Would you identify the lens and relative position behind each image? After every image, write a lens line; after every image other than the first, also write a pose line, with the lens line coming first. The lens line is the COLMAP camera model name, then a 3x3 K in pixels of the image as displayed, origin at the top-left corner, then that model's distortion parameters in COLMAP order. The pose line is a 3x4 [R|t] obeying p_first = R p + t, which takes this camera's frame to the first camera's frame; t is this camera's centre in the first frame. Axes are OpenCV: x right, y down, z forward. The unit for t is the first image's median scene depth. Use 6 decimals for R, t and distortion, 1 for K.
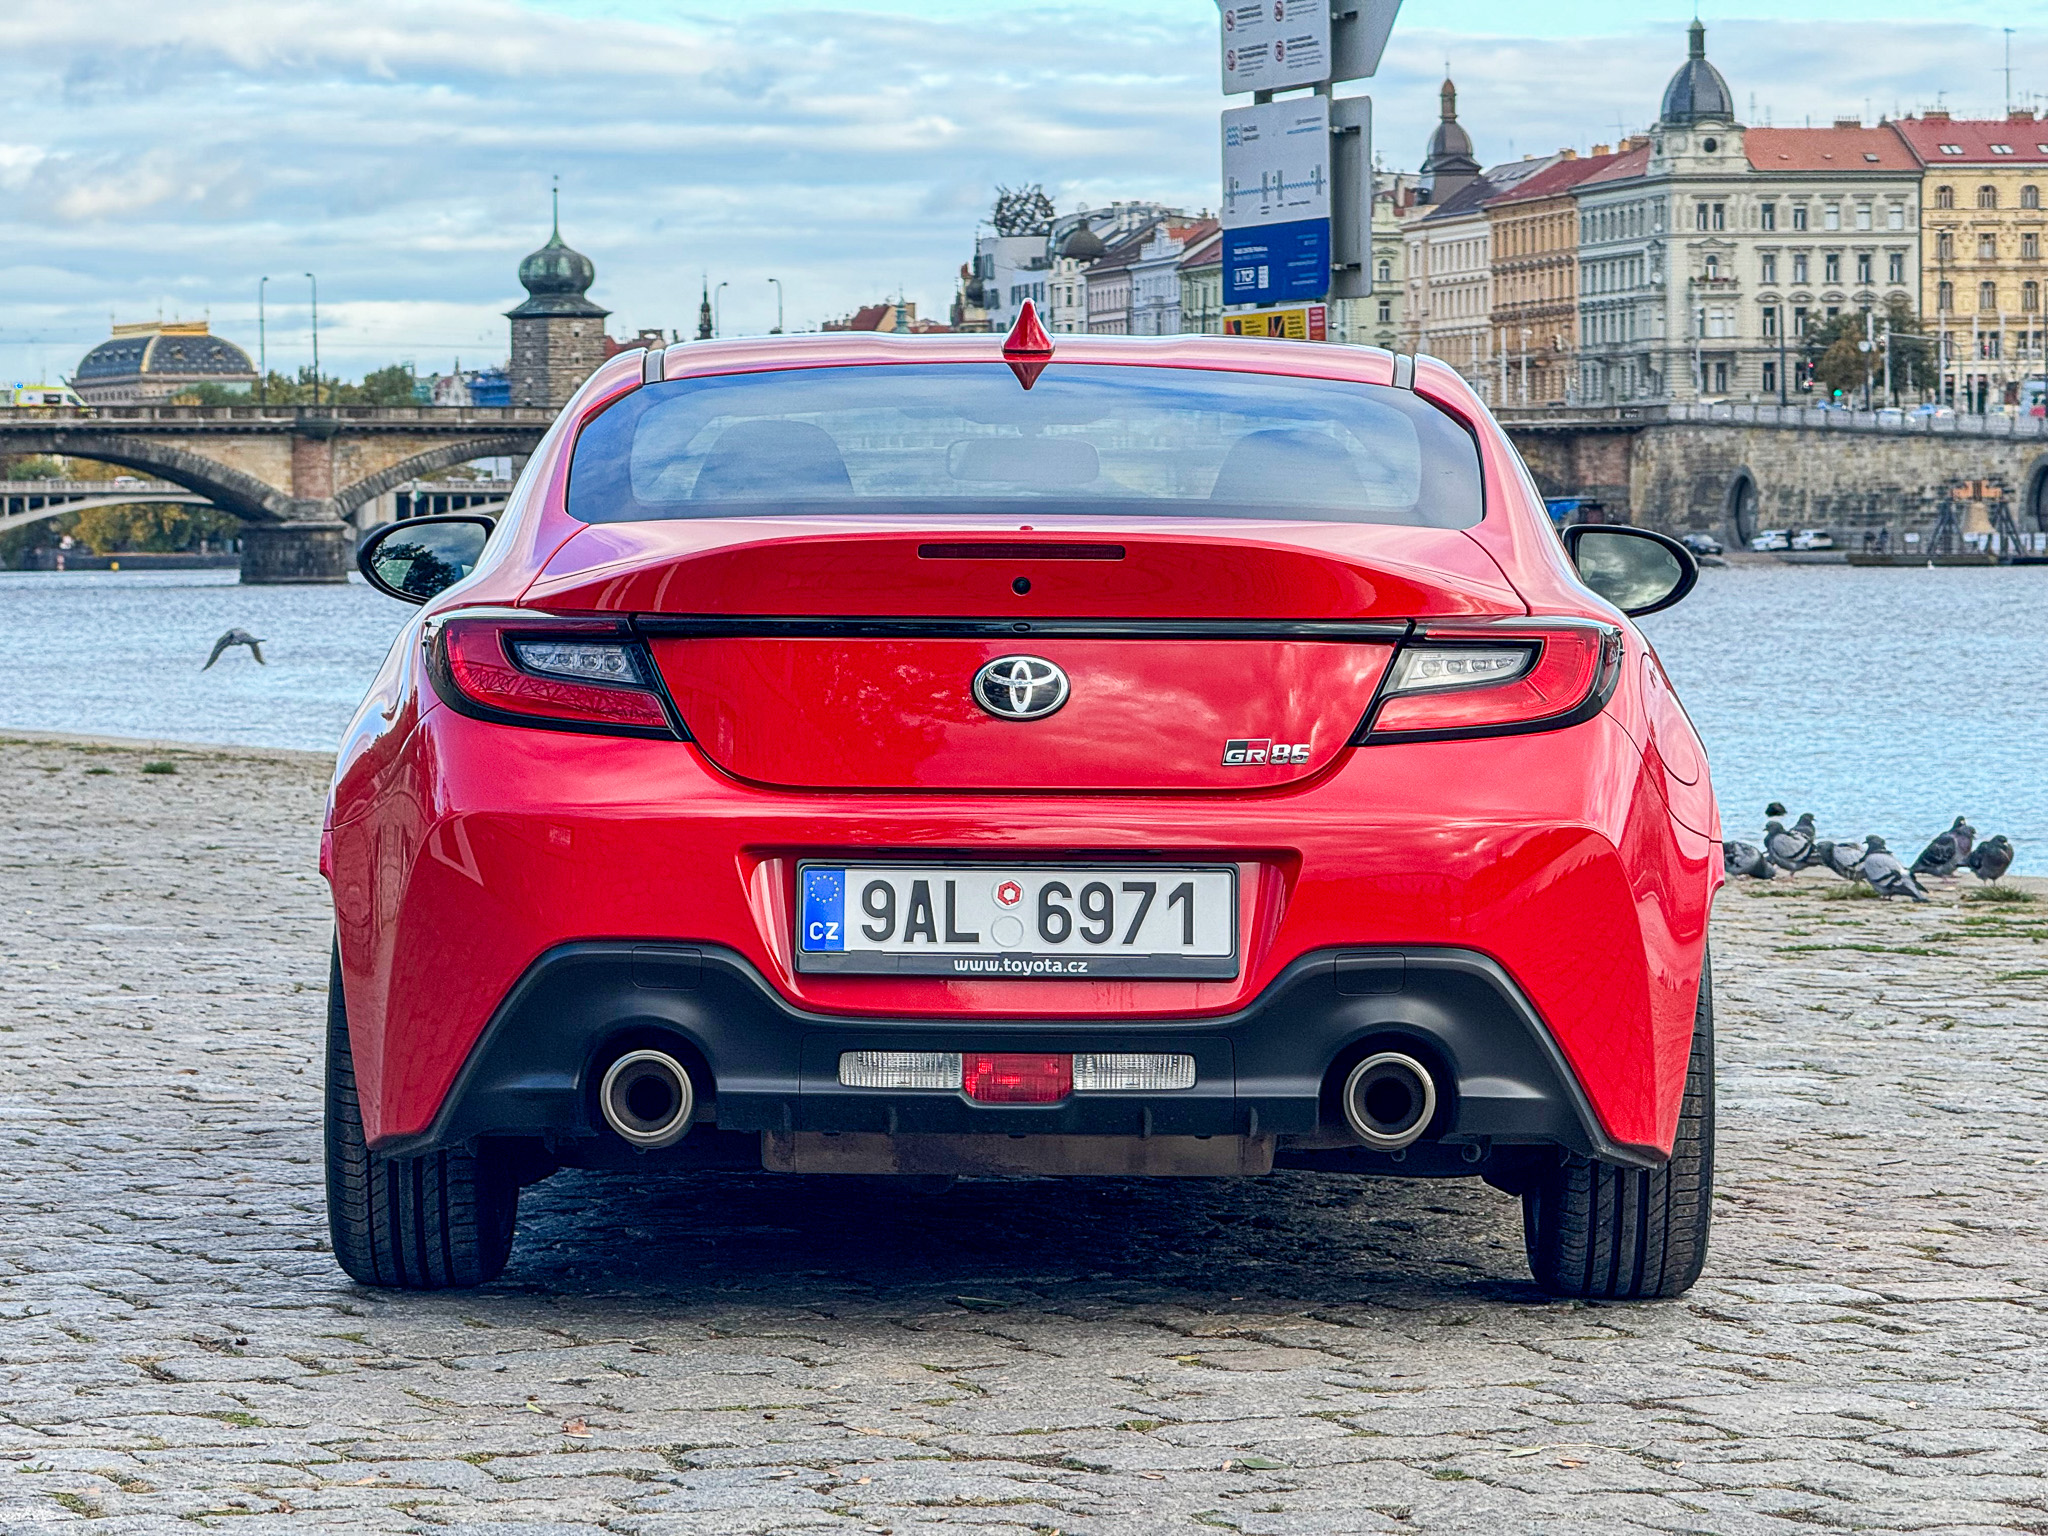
lens RADIAL K [[7127.0, 0, 963.1], [0, 7127.0, 763.3], [0, 0, 1]] dist [0.256493, -0.780373]
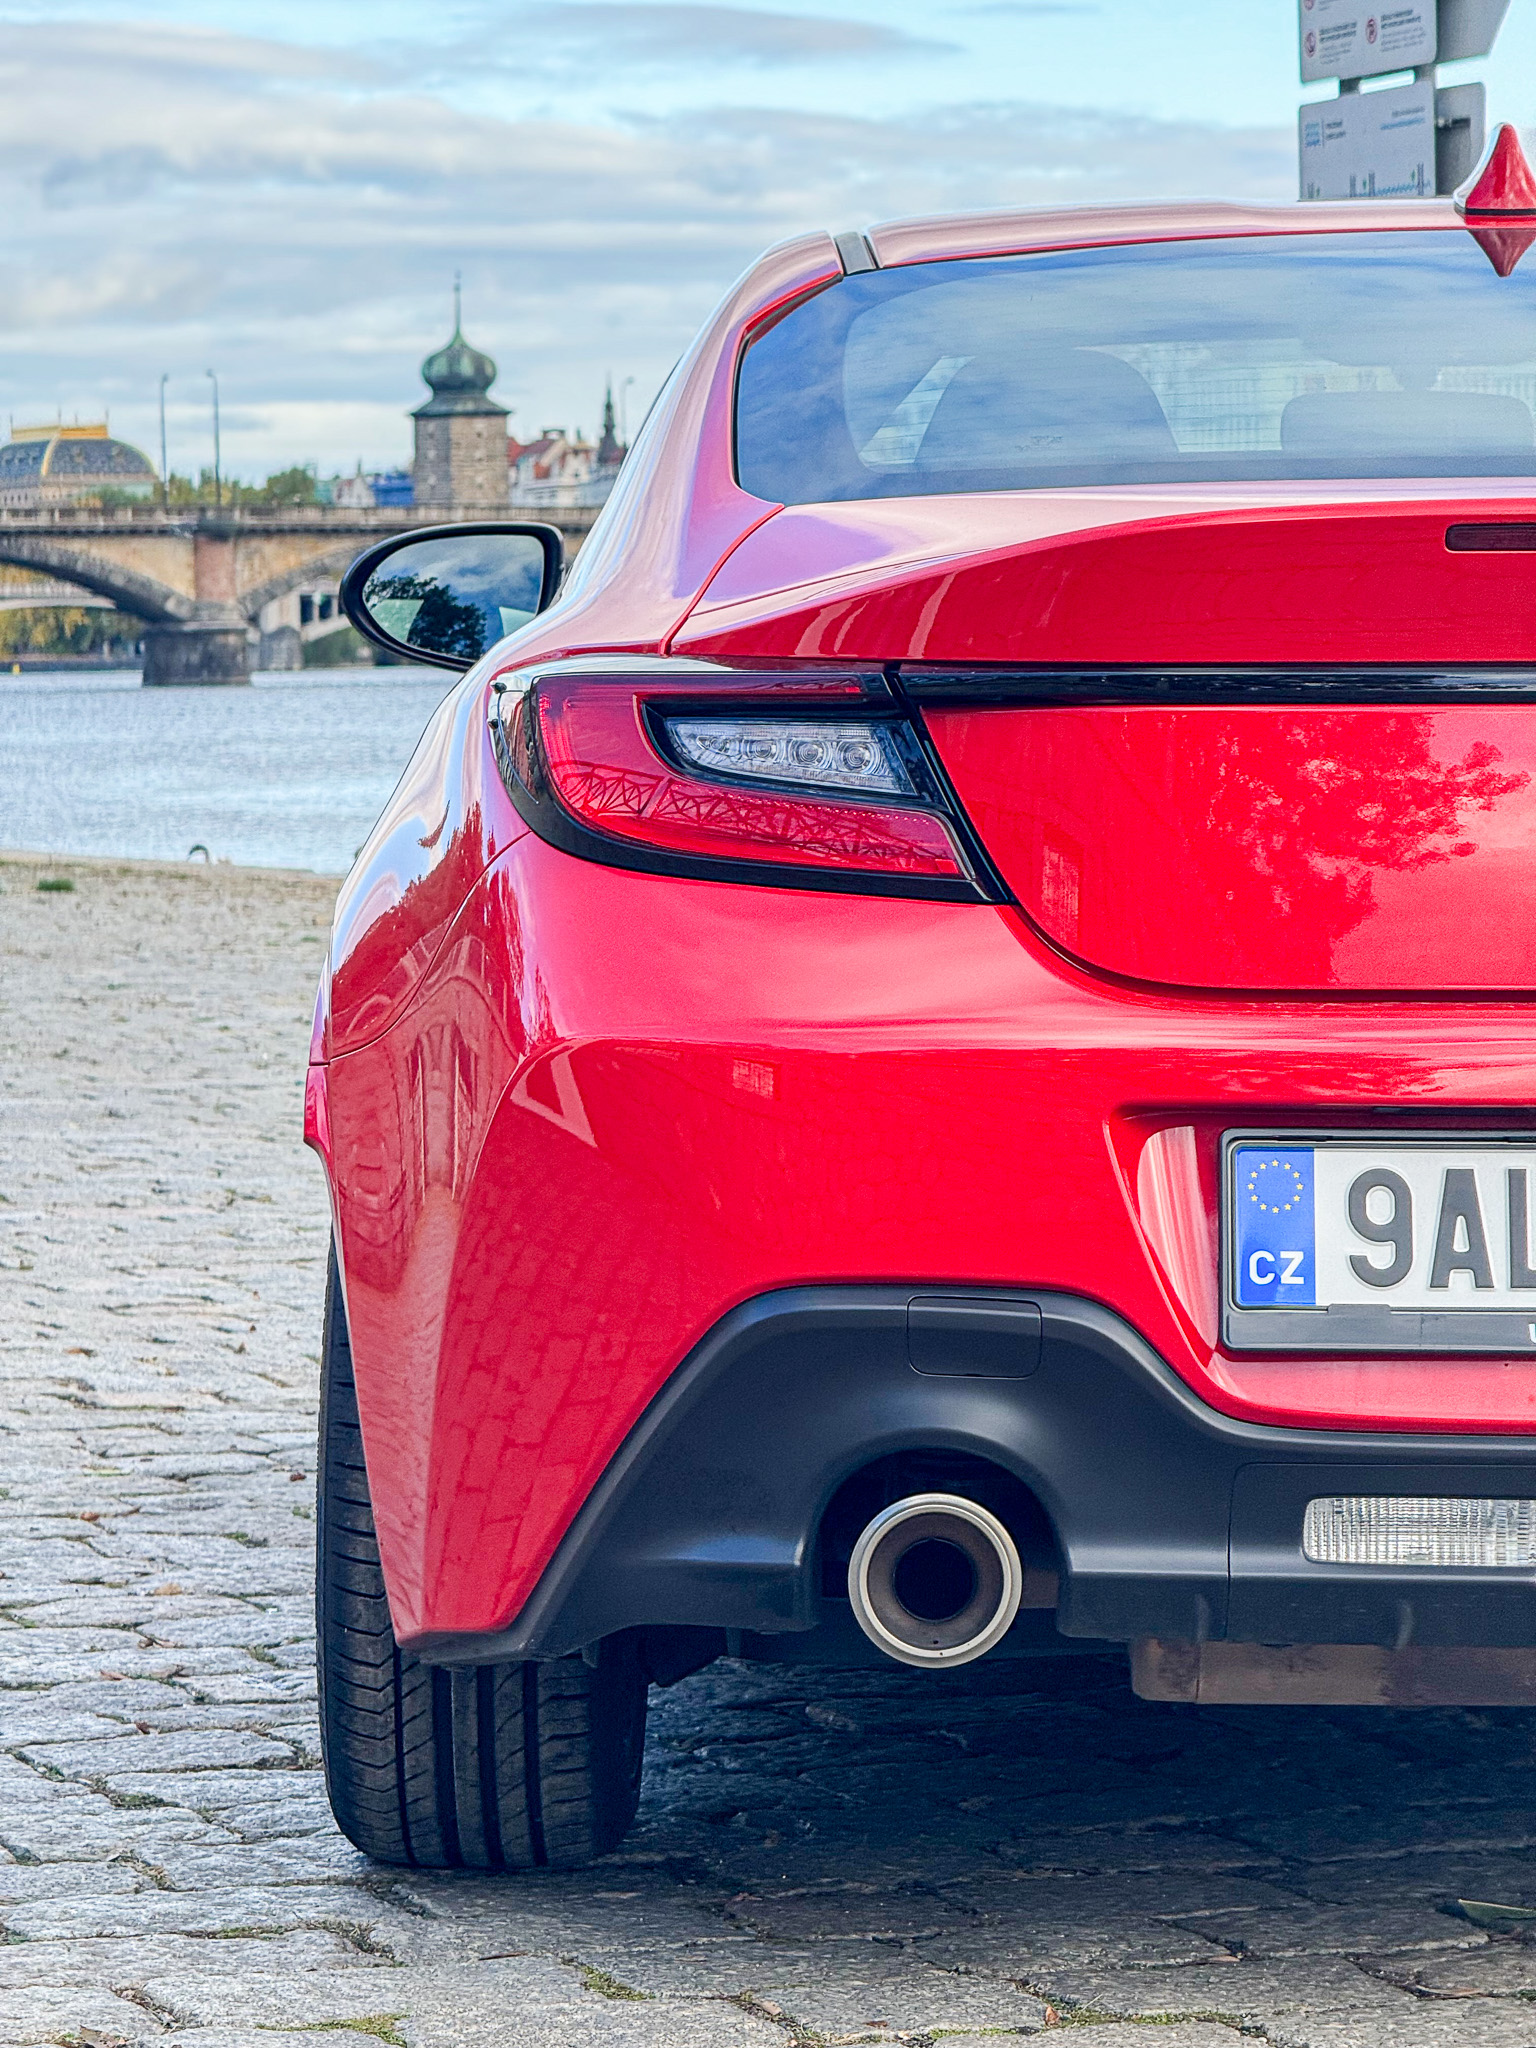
lens RADIAL K [[7091.0, 0, 768.0], [0, 7091.0, 1024.0], [0, 0, 1]] dist [0.296766, 1.104070]
pose [[0.999896, -0.005343, -0.013382, -0.026504], [0.005644, 0.999730, 0.022535, -0.003355], [0.013258, -0.022608, 0.999656, 0.255448]]
